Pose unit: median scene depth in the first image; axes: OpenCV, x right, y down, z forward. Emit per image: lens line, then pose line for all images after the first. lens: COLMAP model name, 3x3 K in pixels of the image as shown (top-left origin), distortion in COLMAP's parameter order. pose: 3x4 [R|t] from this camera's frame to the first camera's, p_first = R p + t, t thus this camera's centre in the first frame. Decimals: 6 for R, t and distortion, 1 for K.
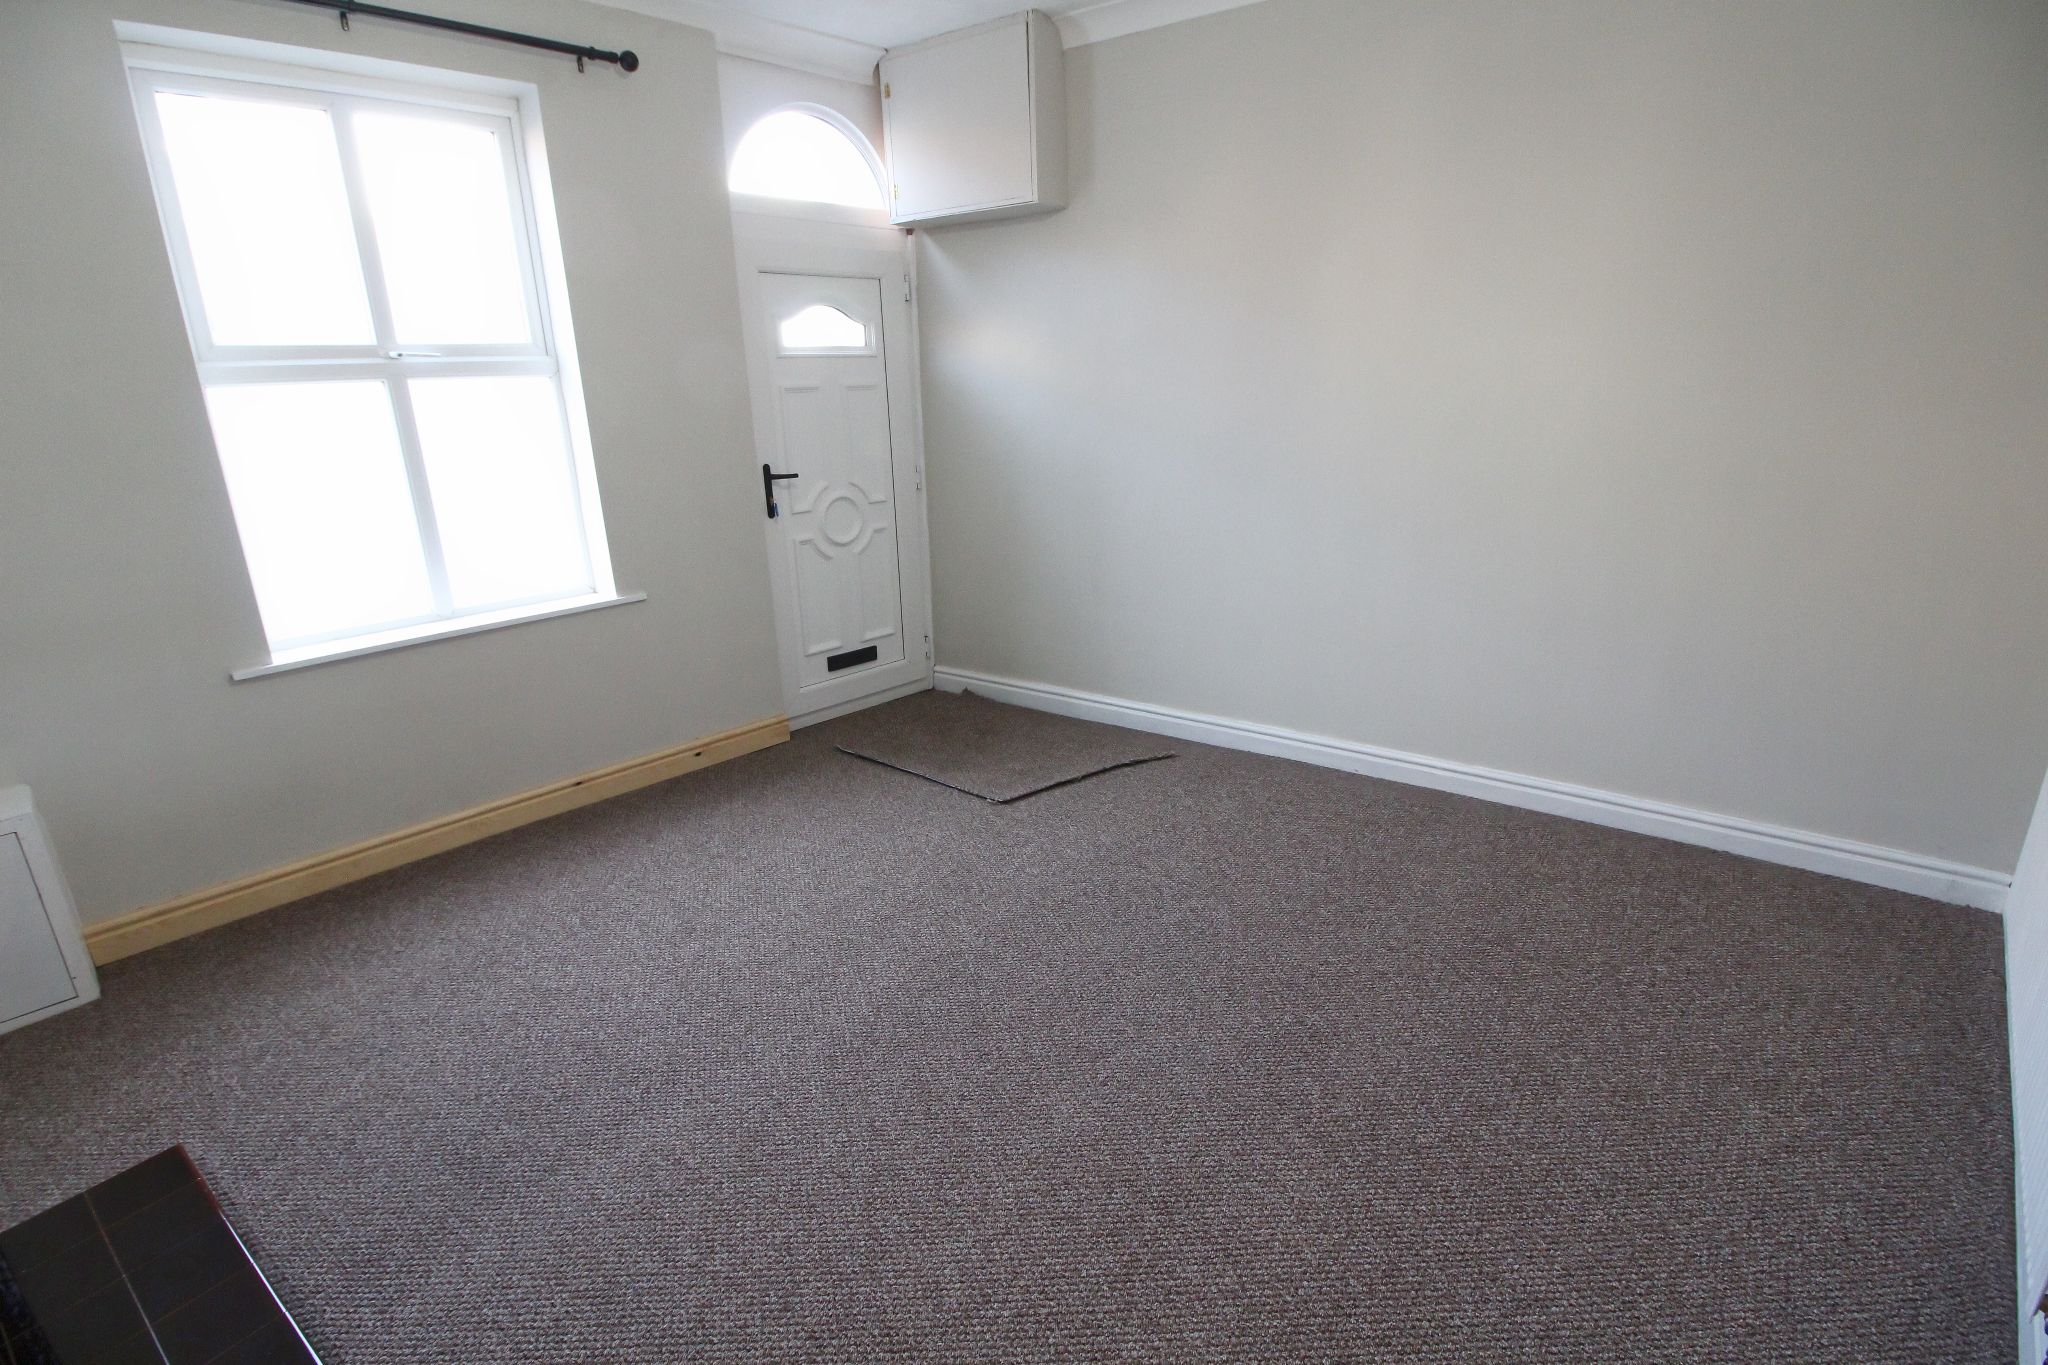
lens RADIAL K [[938.2, 0, 1016.0], [0, 938.2, 657.6], [0, 0, 1]] dist [-0.001046, -0.013944]
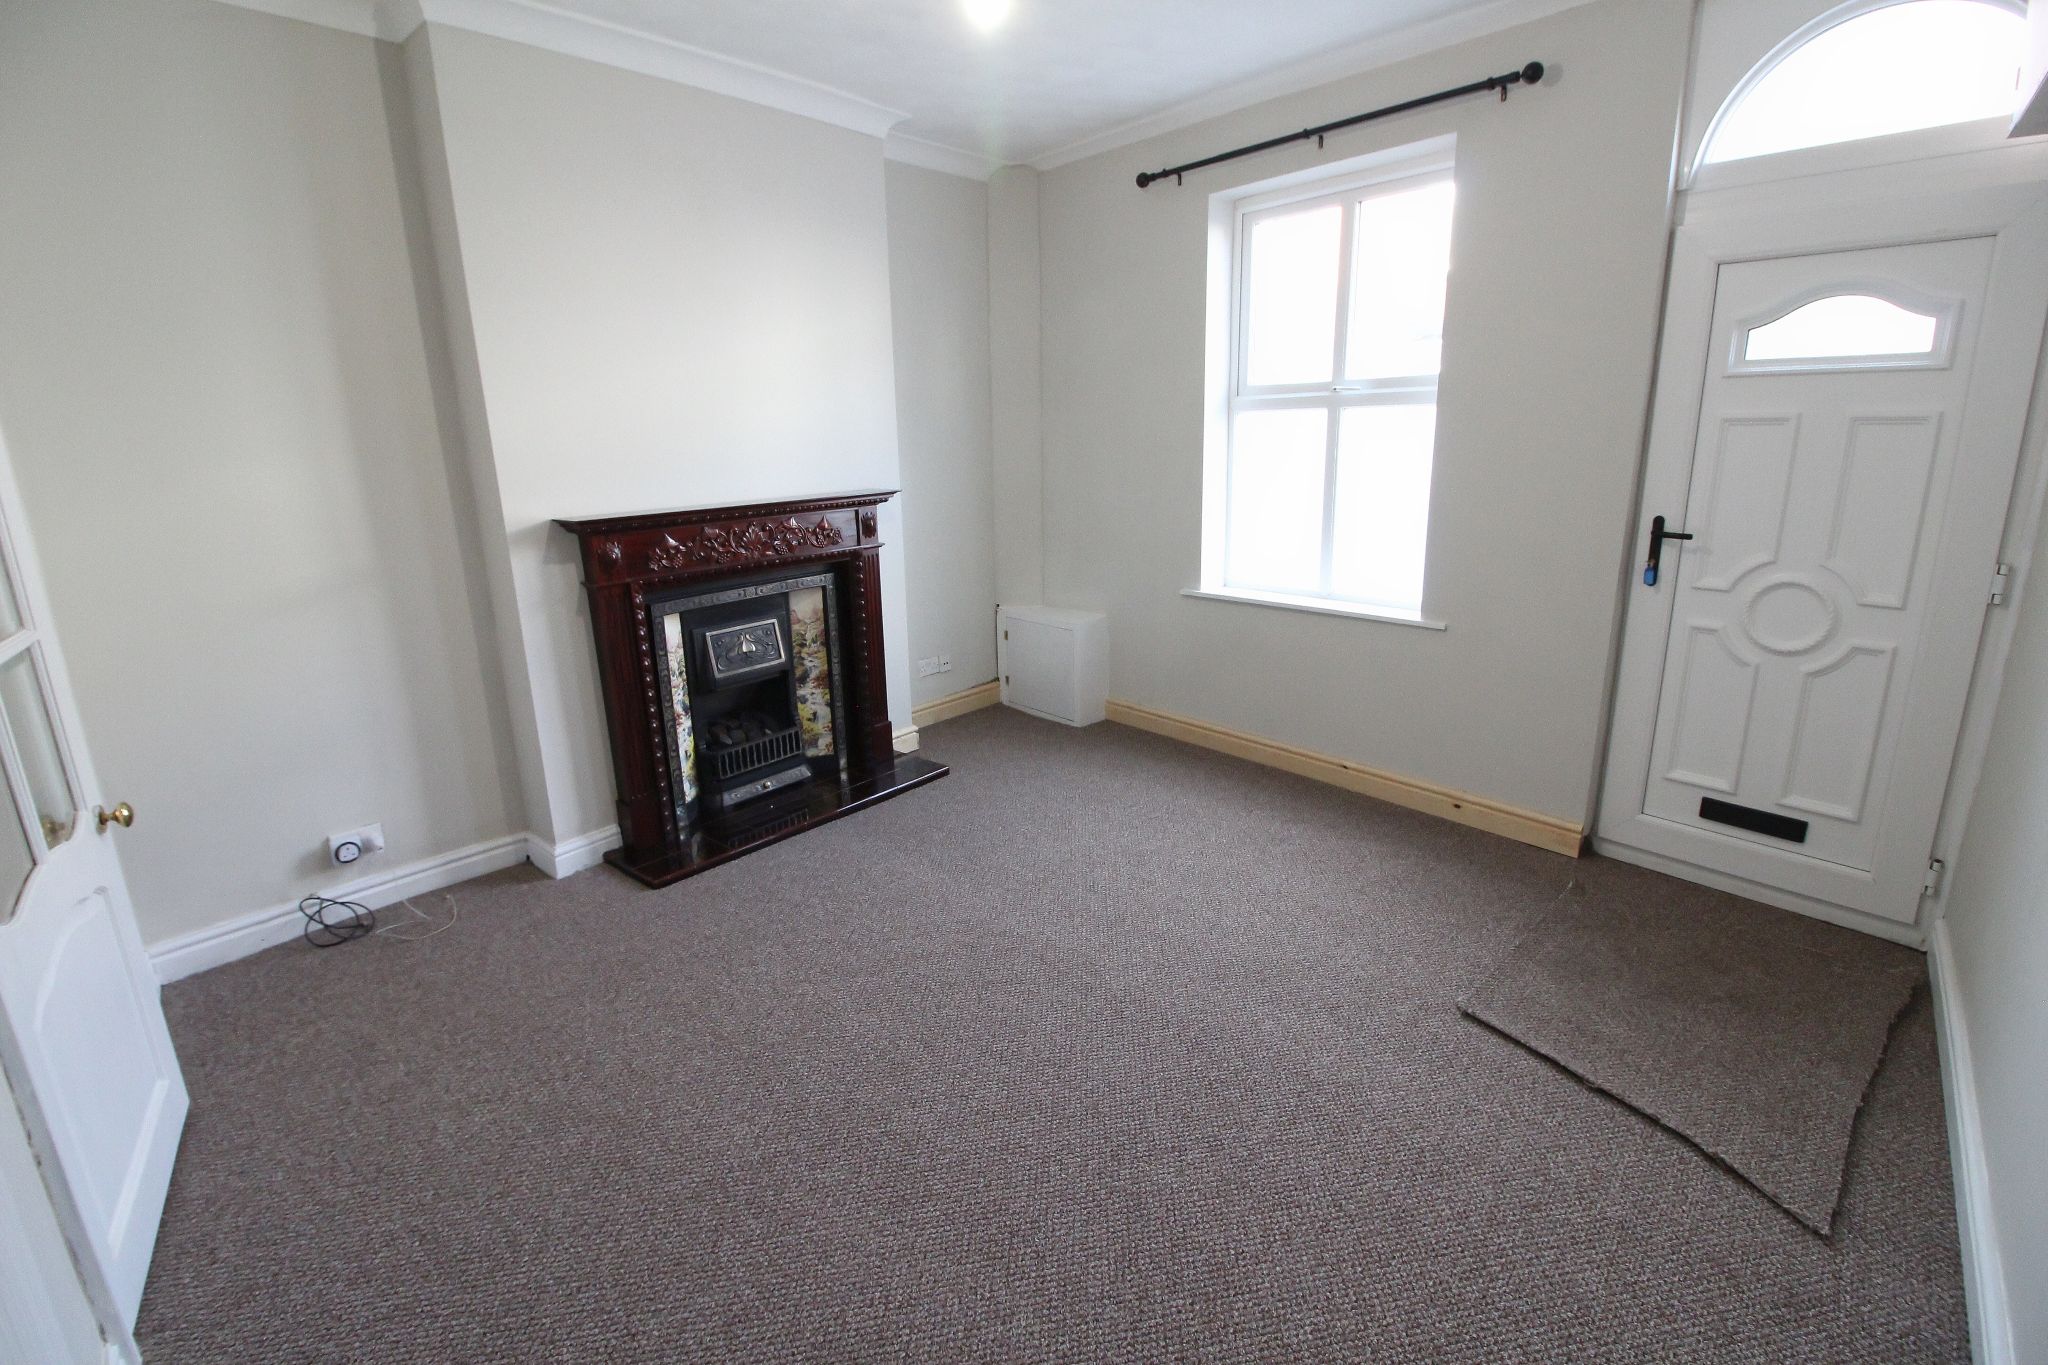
lens RADIAL K [[938.2, 0, 1016.0], [0, 938.2, 657.6], [0, 0, 1]] dist [-0.001046, -0.013944]
pose [[-0.084562, 0.264808, -0.960586, 0.575588], [-0.260976, 0.924500, 0.277834, -0.184677], [0.961634, 0.274185, -0.009069, 0.563042]]
